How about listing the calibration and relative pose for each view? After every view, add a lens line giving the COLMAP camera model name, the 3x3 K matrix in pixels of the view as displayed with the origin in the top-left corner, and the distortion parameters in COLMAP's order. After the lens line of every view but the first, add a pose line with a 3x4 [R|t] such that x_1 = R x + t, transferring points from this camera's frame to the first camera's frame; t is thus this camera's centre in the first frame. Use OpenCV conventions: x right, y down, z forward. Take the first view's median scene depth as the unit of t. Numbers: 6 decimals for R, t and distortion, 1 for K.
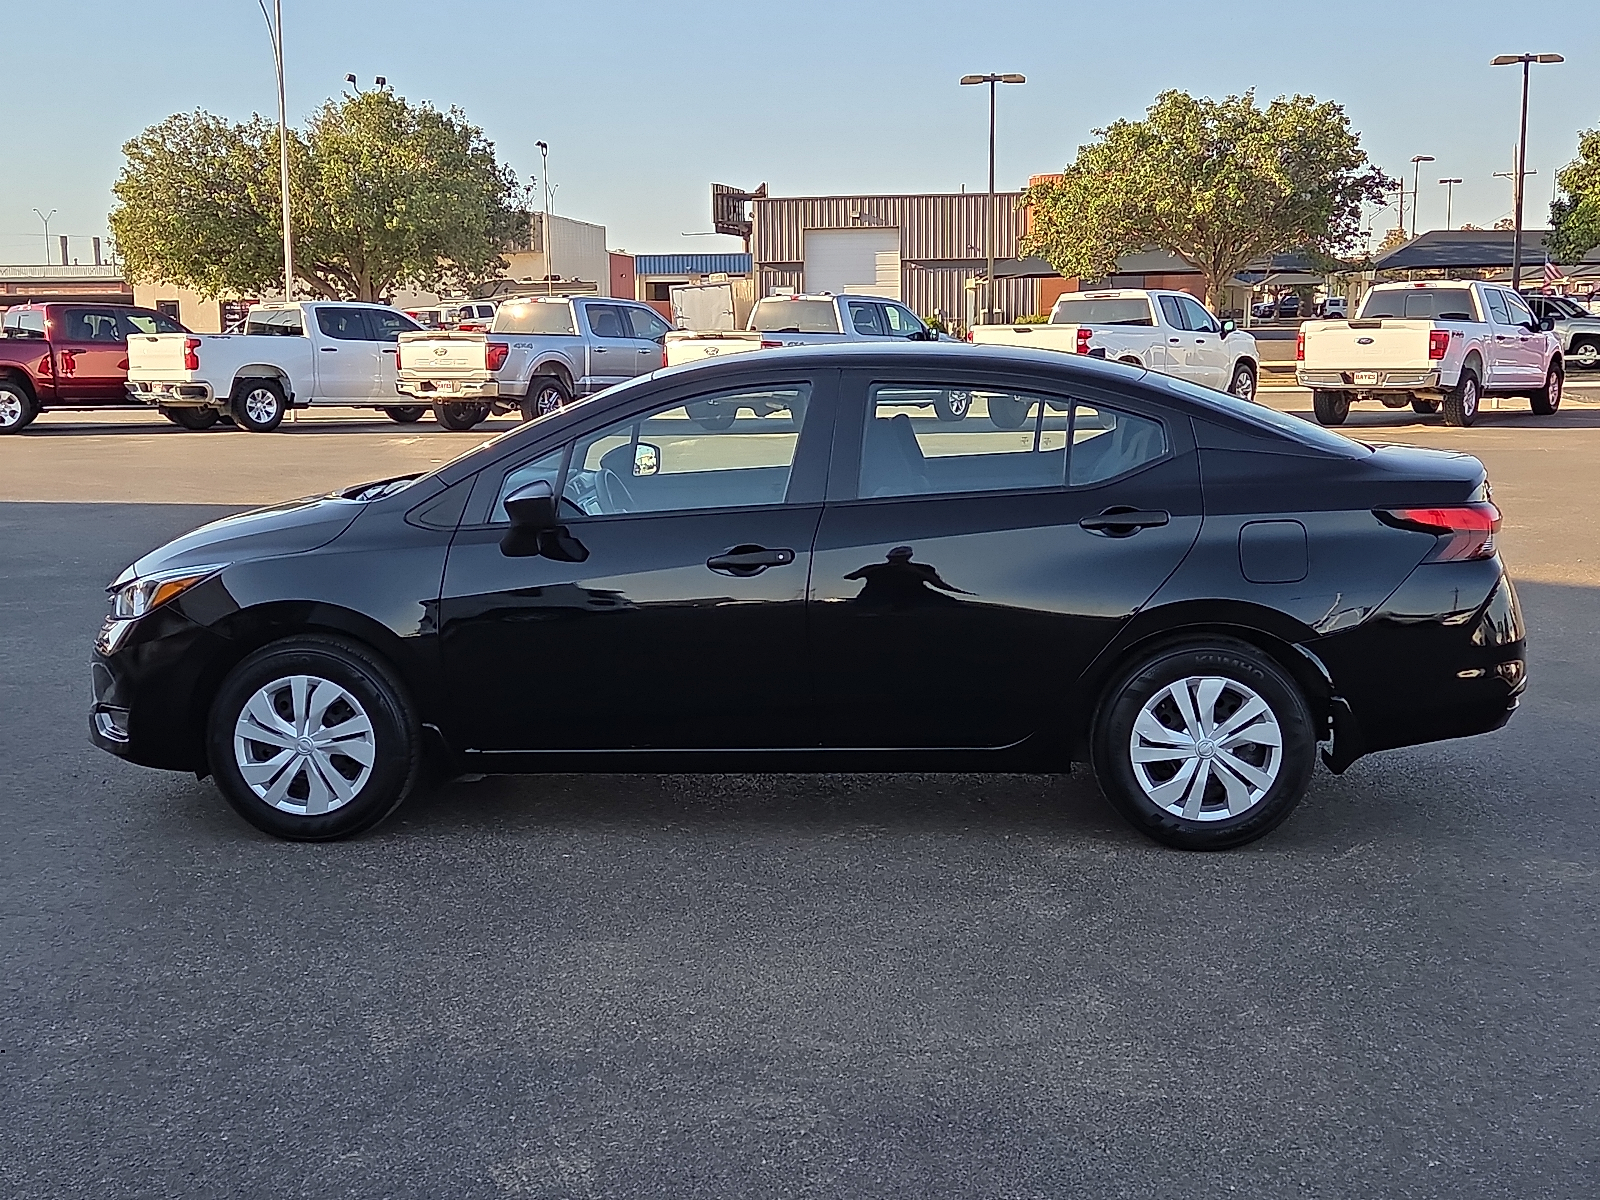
lens RADIAL K [[1950.5, 0, 795.3], [0, 1950.5, 599.7], [0, 0, 1]] dist [0.050057, 0.000000]
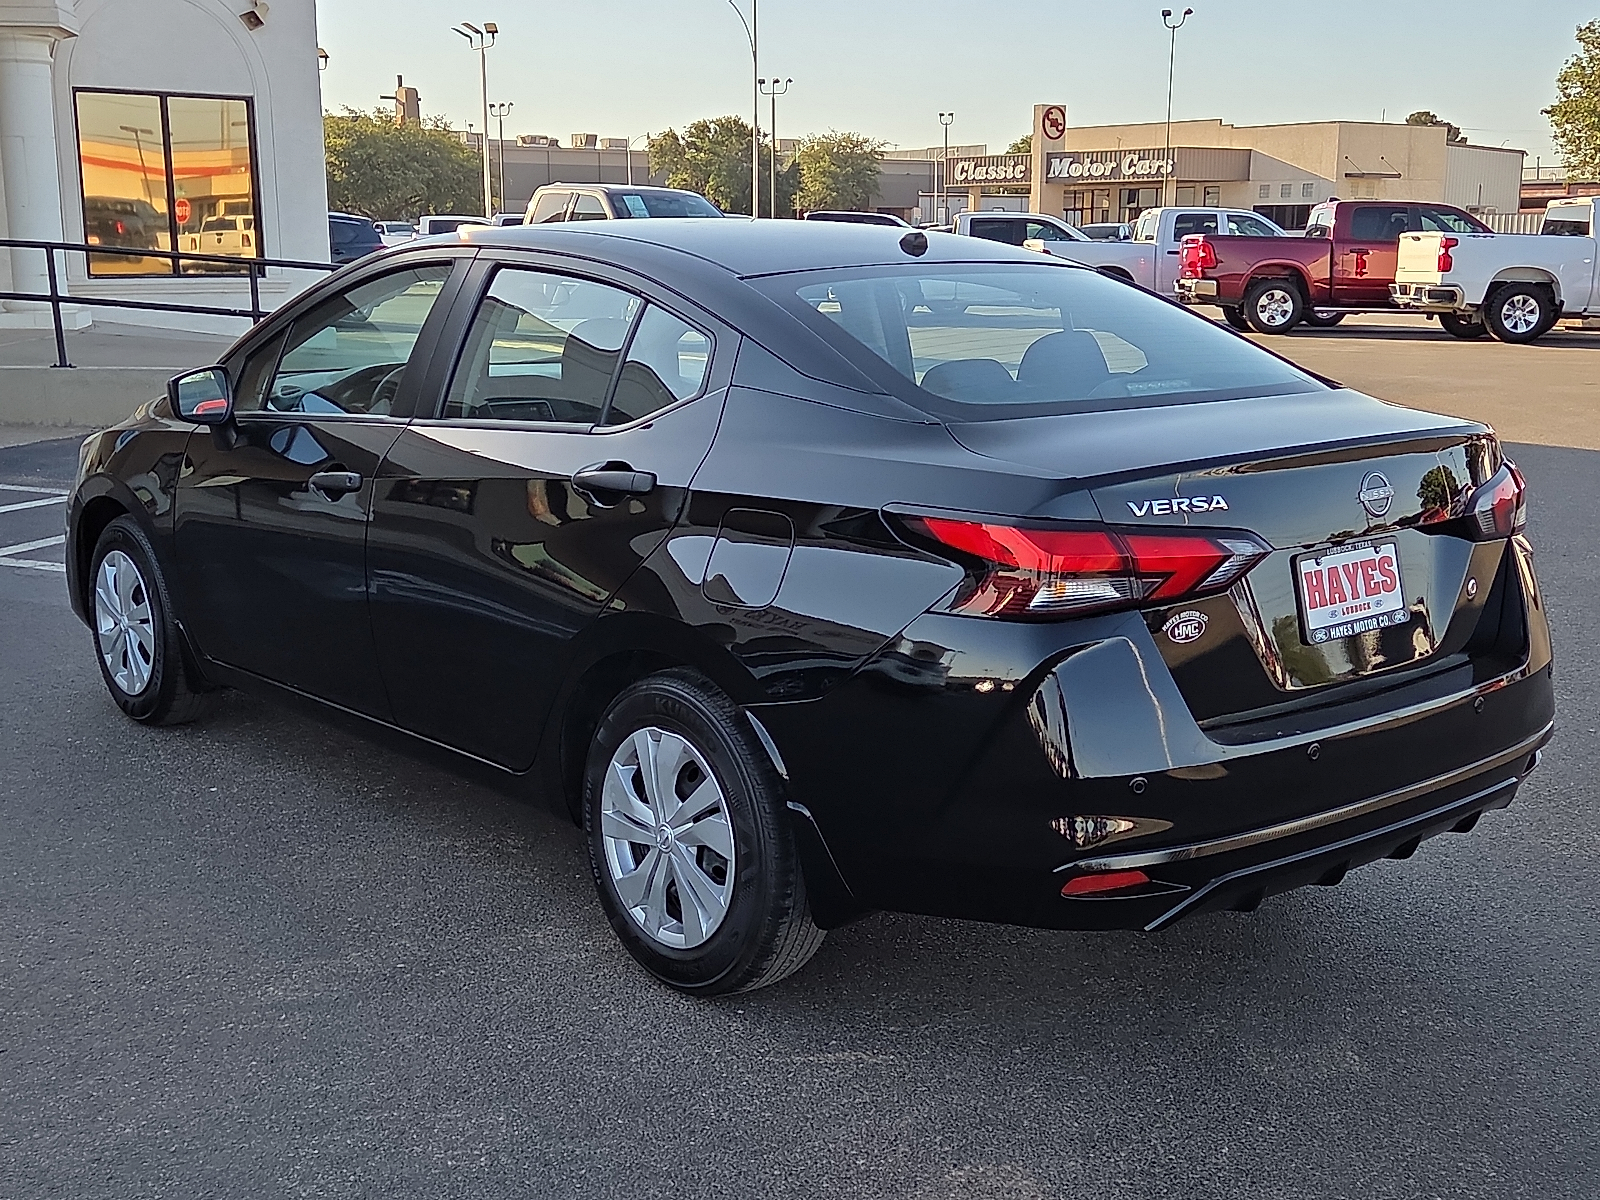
lens RADIAL K [[1950.5, 0, 798.3], [0, 1950.5, 602.7], [0, 0, 1]] dist [0.050057, 0.000000]
pose [[0.671284, 0.148472, -0.726177, 0.180985], [-0.112798, 0.988784, 0.097892, -0.018765], [0.732567, 0.016198, 0.680502, 0.144849]]
